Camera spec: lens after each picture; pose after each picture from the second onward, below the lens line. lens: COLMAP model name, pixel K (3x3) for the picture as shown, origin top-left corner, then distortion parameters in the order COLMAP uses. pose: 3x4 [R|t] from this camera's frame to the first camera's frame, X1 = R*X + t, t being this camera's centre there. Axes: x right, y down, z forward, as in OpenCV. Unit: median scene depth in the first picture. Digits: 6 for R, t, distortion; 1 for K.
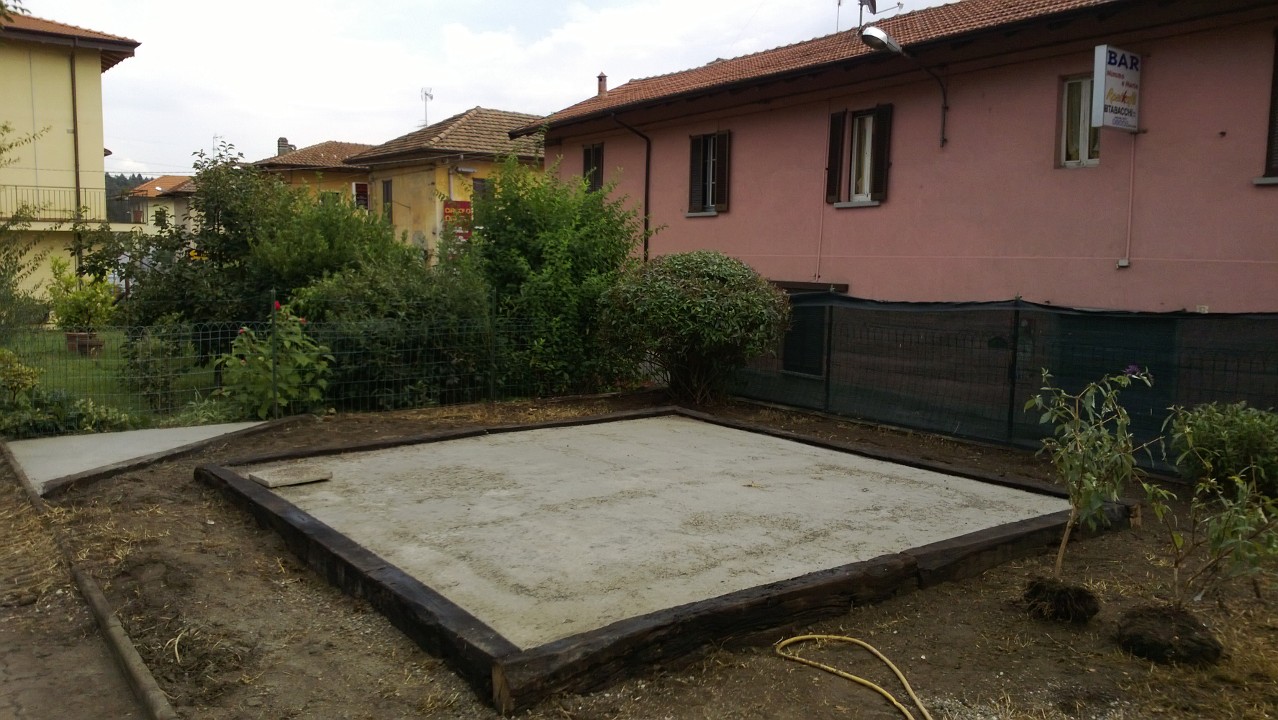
lens RADIAL K [[997.0, 0, 612.7], [0, 997.0, 341.6], [0, 0, 1]] dist [0.121283, -0.275246]
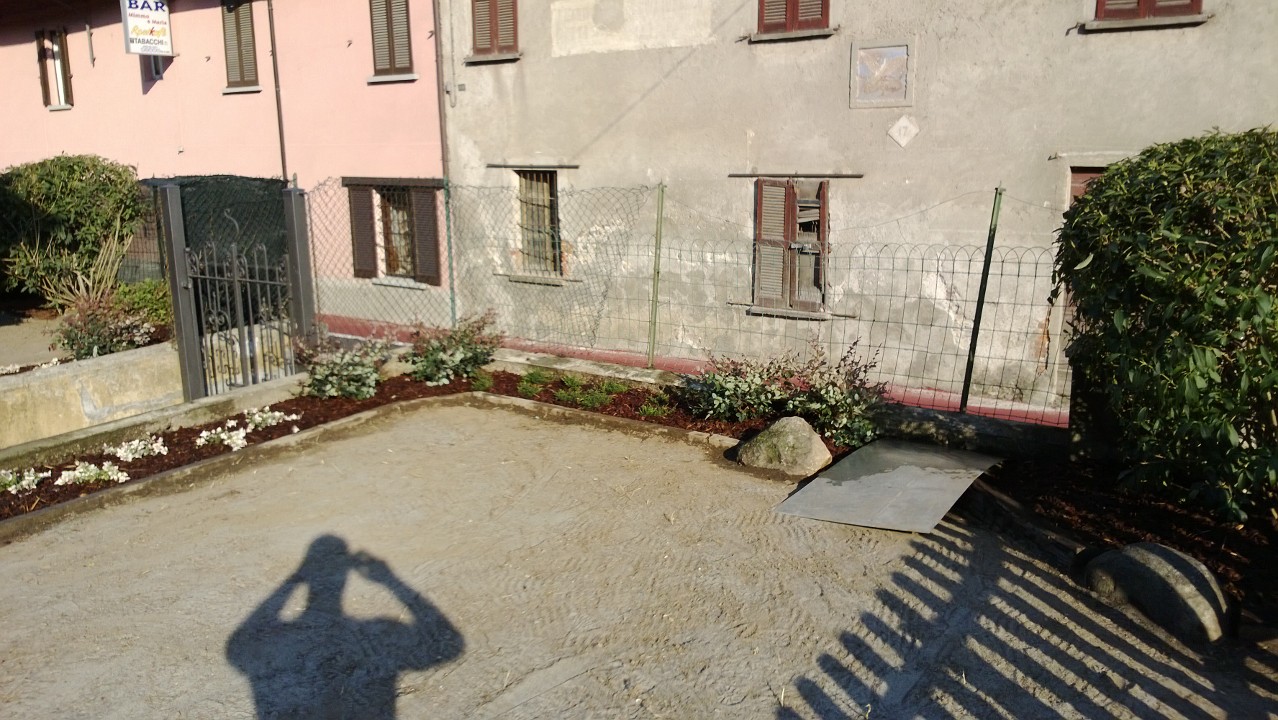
lens RADIAL K [[994.1, 0, 623.7], [0, 994.1, 348.7], [0, 0, 1]] dist [0.153528, -0.289679]
pose [[0.939139, -0.105883, 0.326814, 0.468157], [0.065904, 0.989177, 0.131097, 0.045090], [-0.337158, -0.101579, 0.935952, -0.471876]]
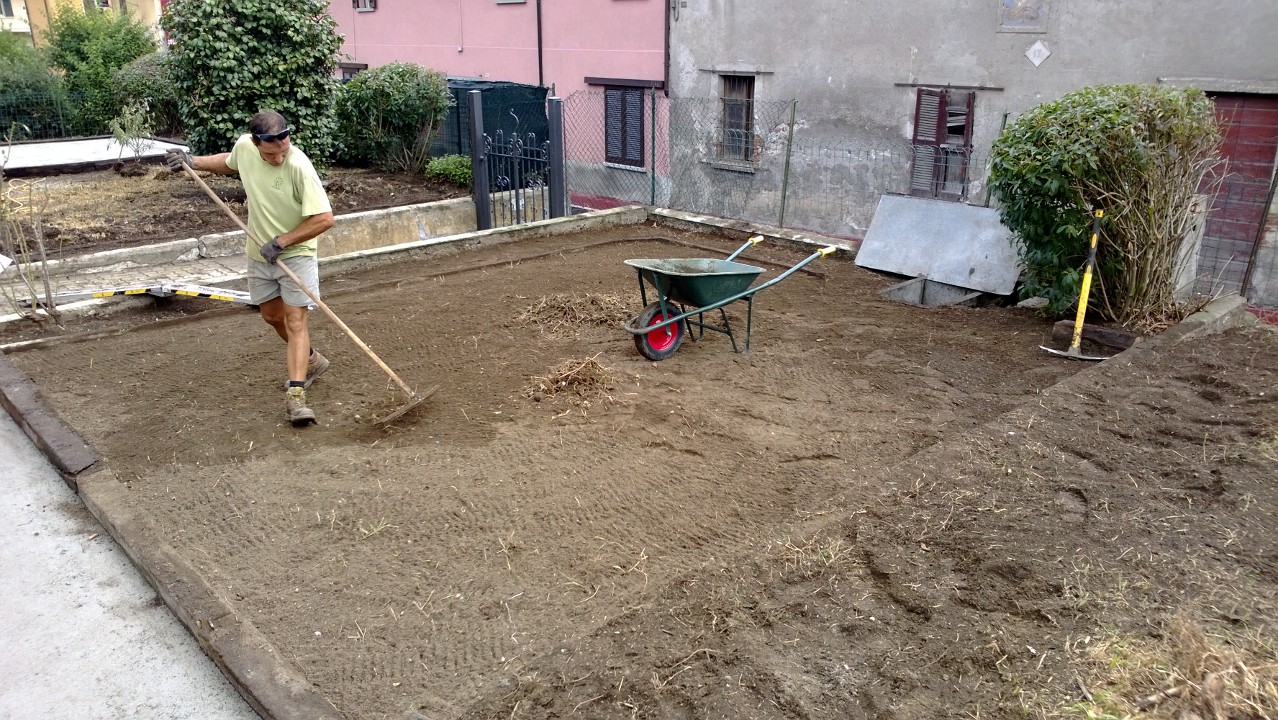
lens RADIAL K [[997.4, 0, 629.5], [0, 997.4, 338.3], [0, 0, 1]] dist [0.117634, -0.263045]
pose [[0.991853, -0.060507, 0.112101, 0.449623], [0.035546, 0.976501, 0.212559, 0.041575], [-0.122328, -0.206843, 0.970697, -0.675427]]
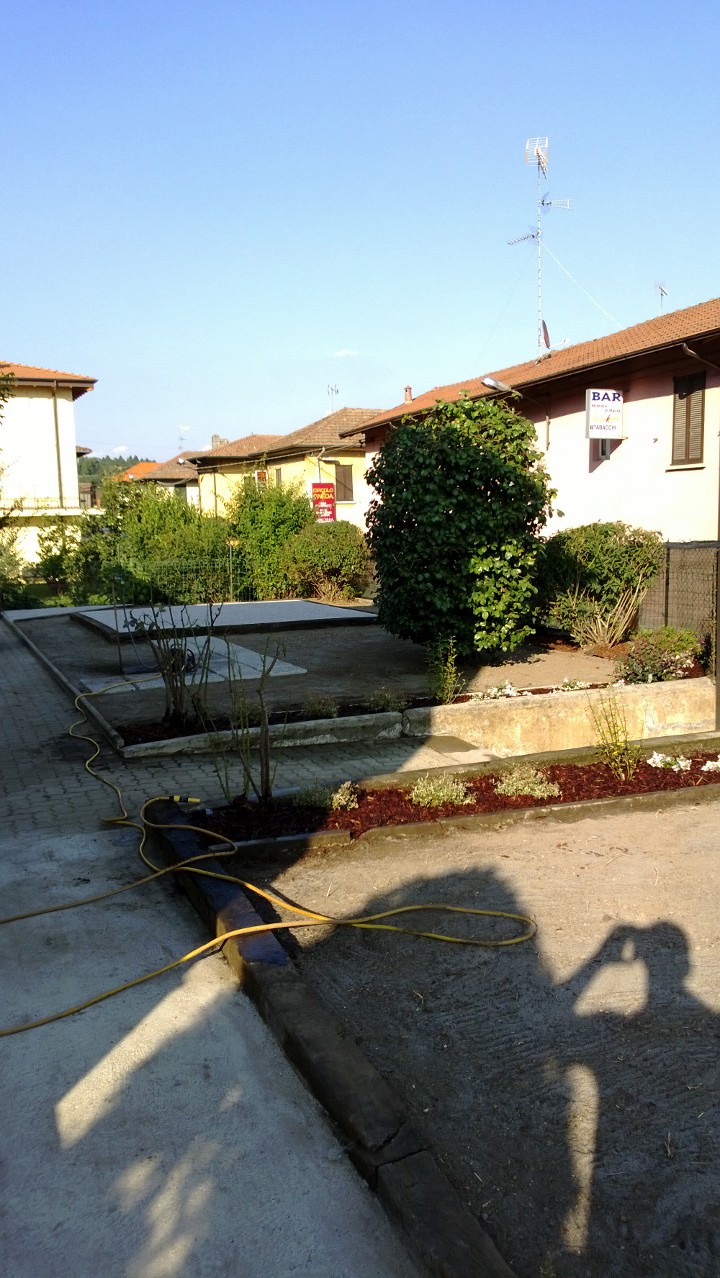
lens RADIAL K [[993.1, 0, 371.4], [0, 993.1, 640.7], [0, 0, 1]] dist [0.122238, -0.251551]
pose [[0.977119, -0.004125, -0.212654, 0.360169], [0.011457, 0.999381, 0.033258, 0.049041], [0.212385, -0.034933, 0.976561, -0.542938]]
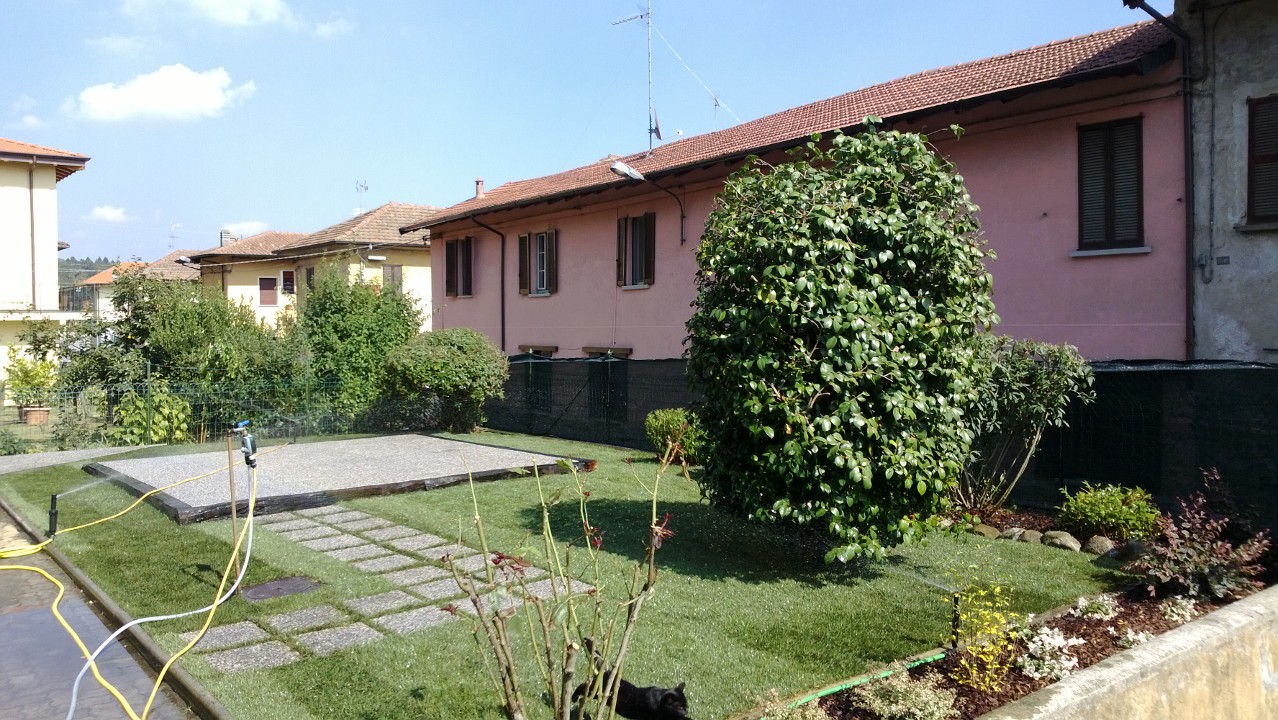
lens RADIAL K [[1000.0, 0, 620.1], [0, 1000.0, 350.6], [0, 0, 1]] dist [0.071186, -0.150036]
pose [[0.999167, -0.024165, 0.032871, 0.181489], [0.026135, 0.997804, -0.060865, 0.025450], [-0.031328, 0.061673, 0.997605, -0.303502]]
